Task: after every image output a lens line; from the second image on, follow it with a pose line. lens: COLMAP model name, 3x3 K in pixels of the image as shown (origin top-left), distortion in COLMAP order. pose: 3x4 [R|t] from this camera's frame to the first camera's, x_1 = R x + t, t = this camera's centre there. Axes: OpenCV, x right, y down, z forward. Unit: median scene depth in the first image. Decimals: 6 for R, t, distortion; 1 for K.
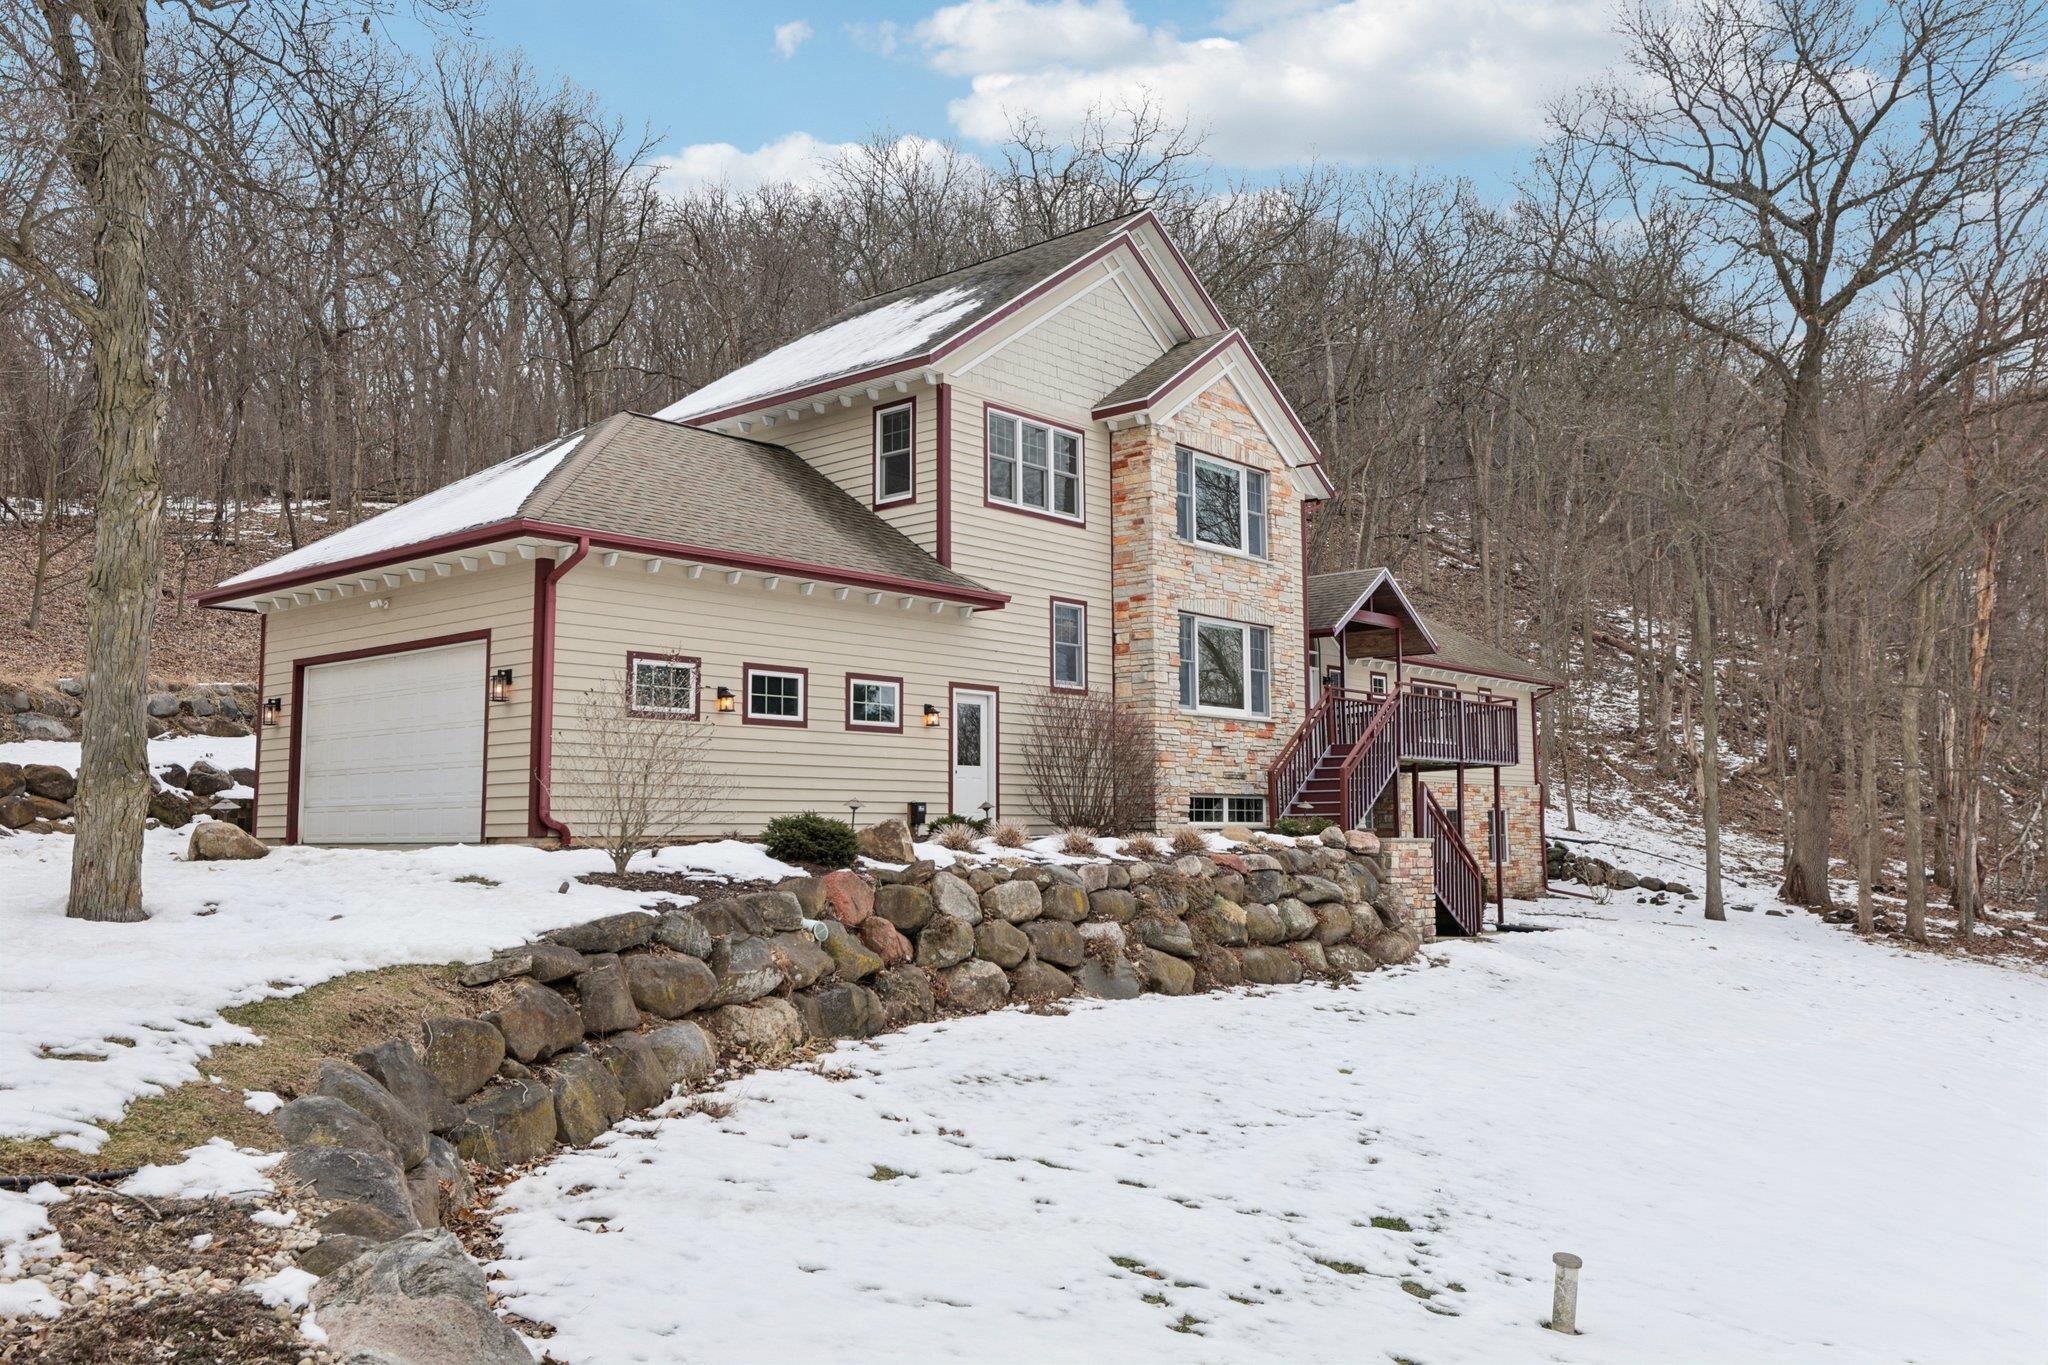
lens RADIAL K [[1622.4, 0, 1024.0], [0, 1622.4, 682.5], [0, 0, 1]] dist [-0.002810, 0.003467]
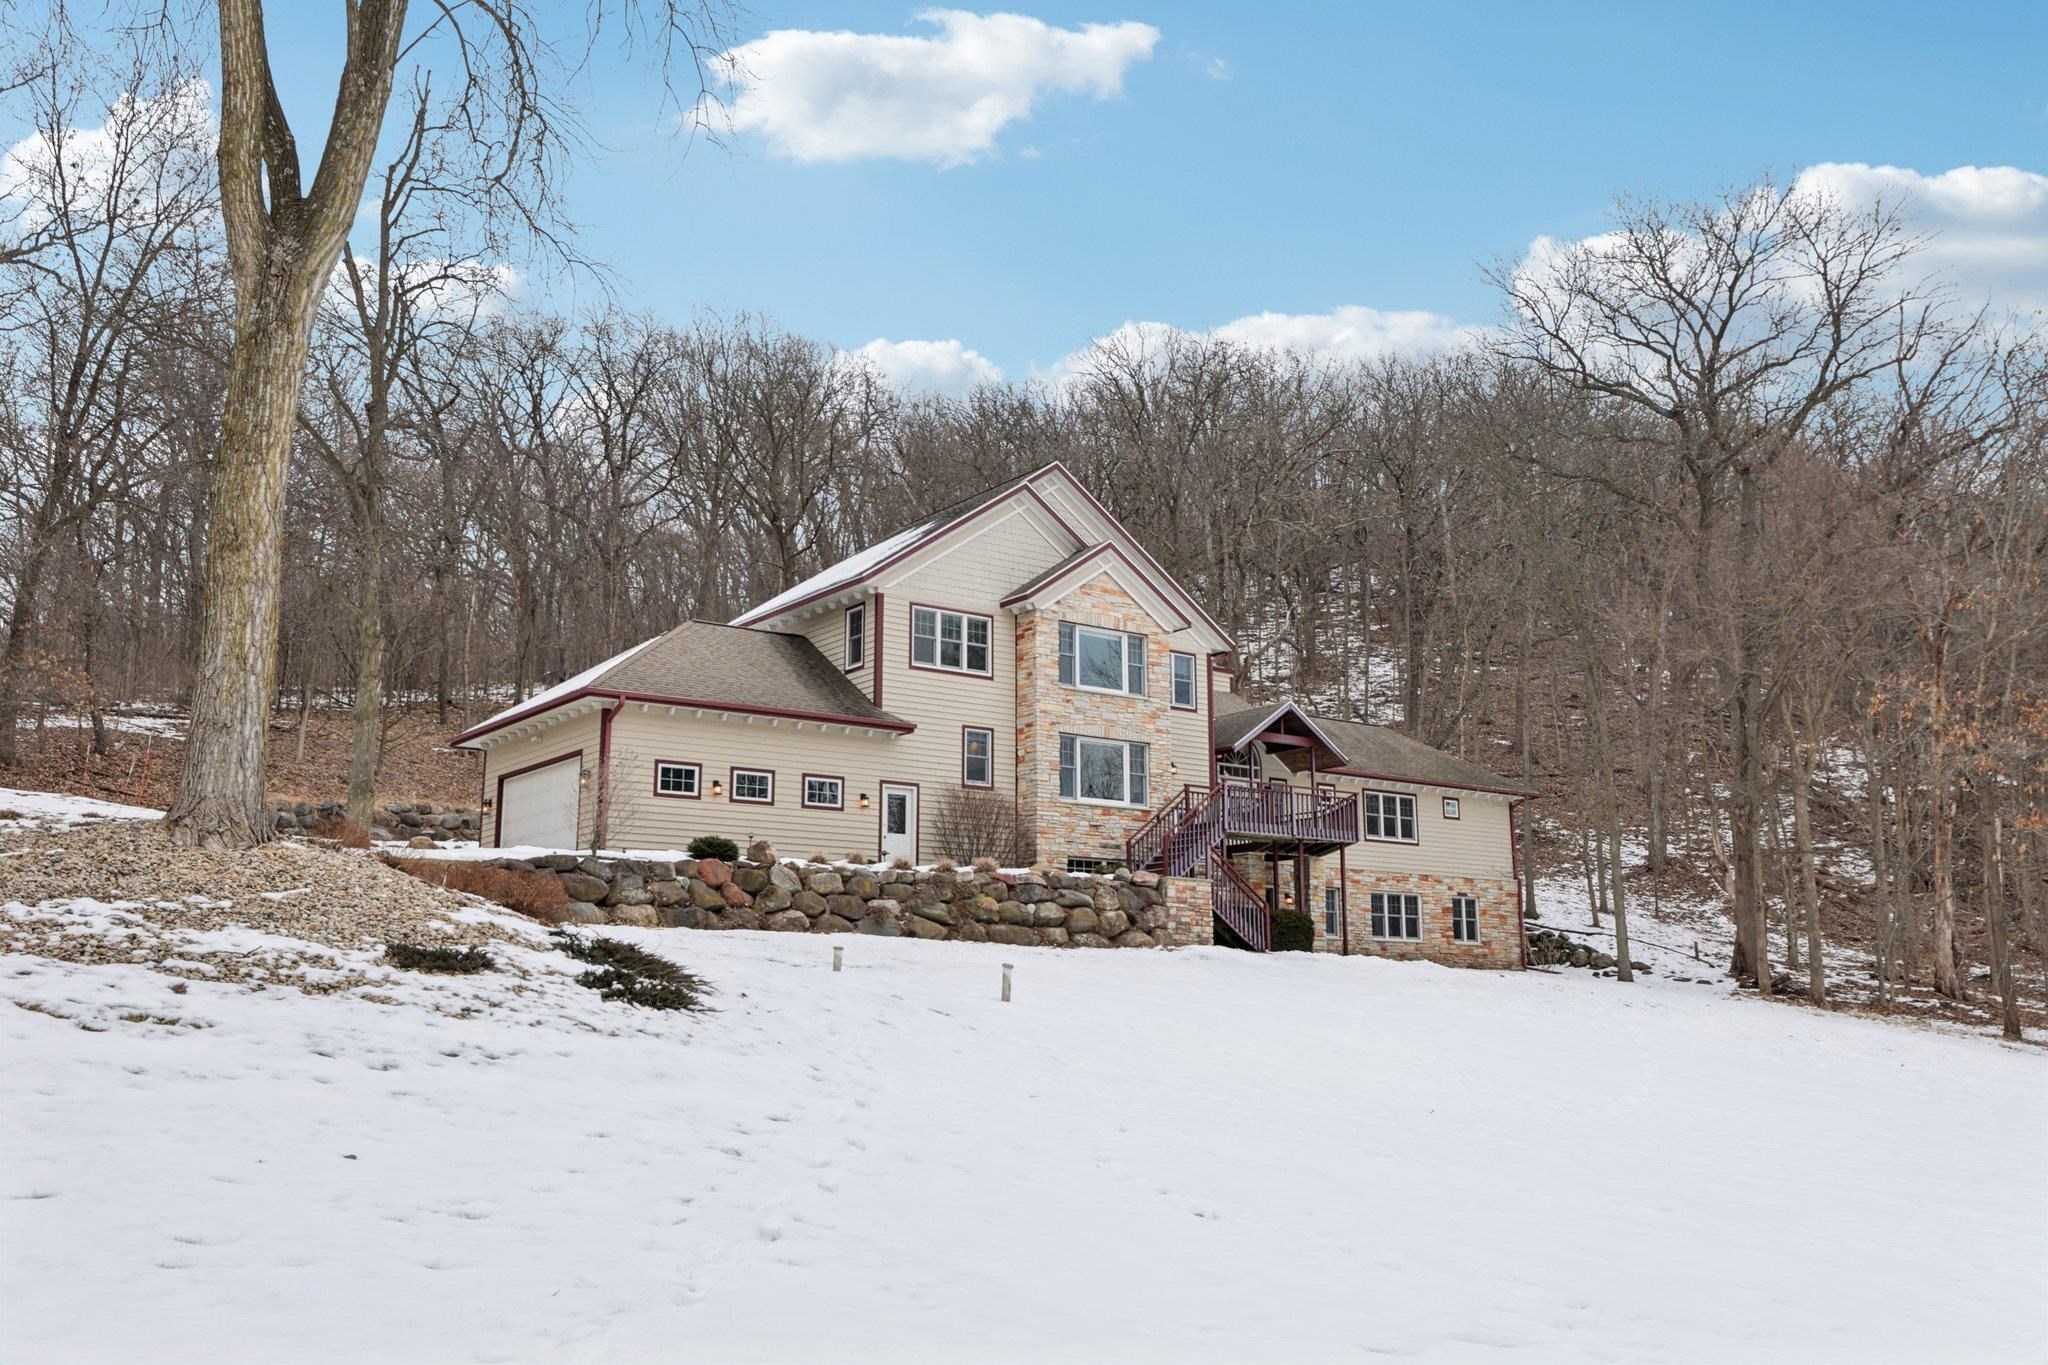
lens RADIAL K [[1757.0, 0, 1024.0], [0, 1757.0, 682.5], [0, 0, 1]] dist [0.001397, 0.000440]
pose [[0.975283, -0.039594, -0.217383, 0.446112], [0.017719, 0.994660, -0.101673, 0.078236], [0.220248, 0.095308, 0.970776, -0.612723]]
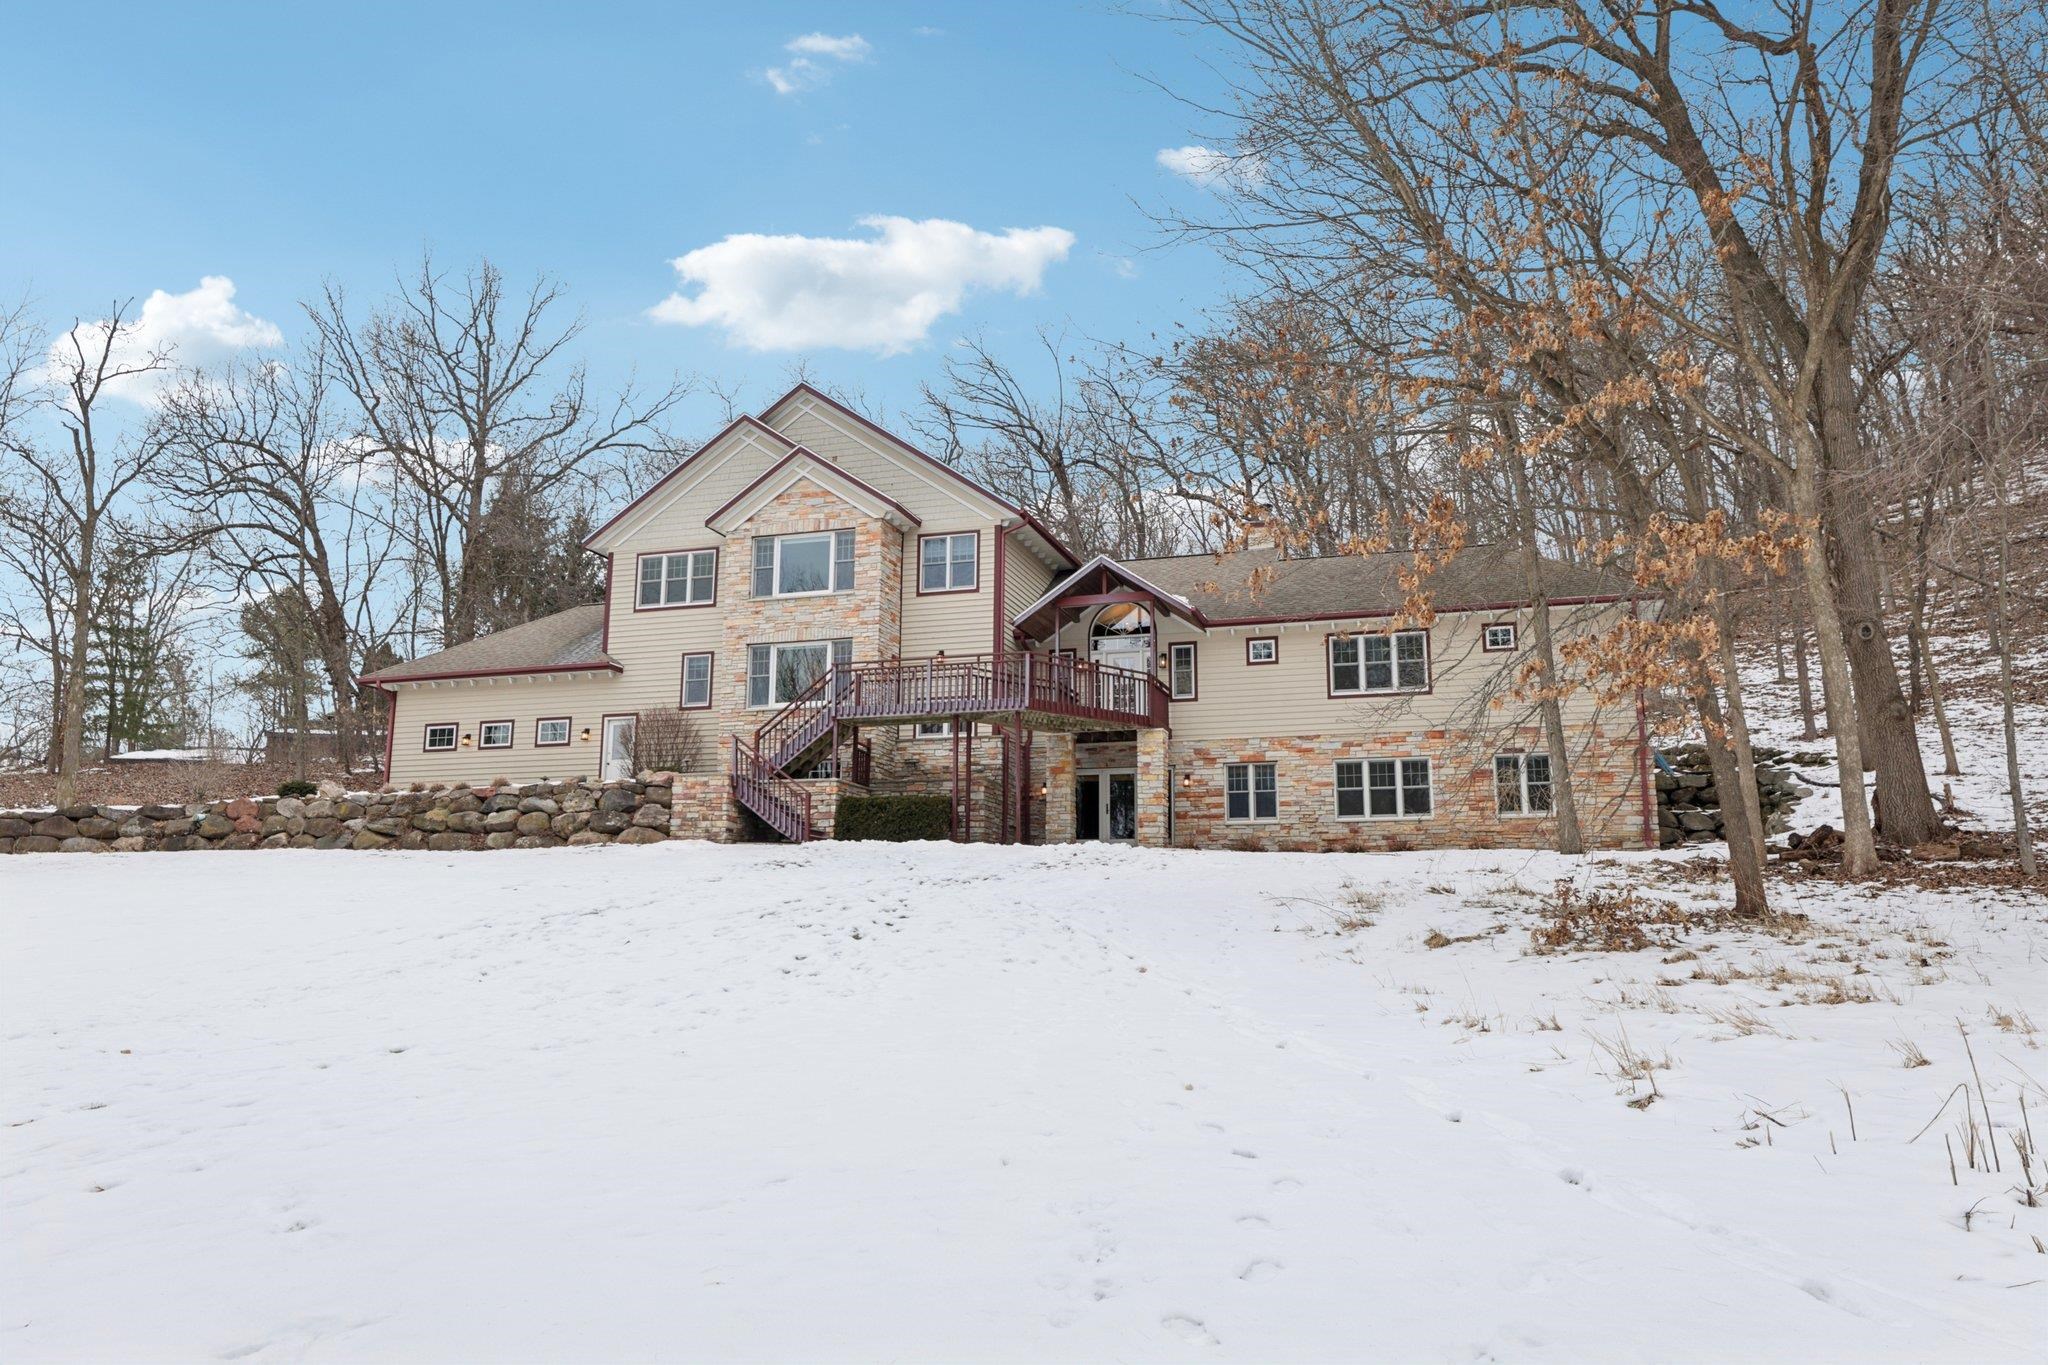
lens RADIAL K [[1546.6, 0, 1024.0], [0, 1546.6, 682.5], [0, 0, 1]] dist [-0.003262, -0.000446]
pose [[0.398564, -0.163616, -0.902428, 1.624489], [0.078614, 0.986432, -0.144127, 0.238403], [0.913765, -0.013499, 0.406019, 0.695930]]
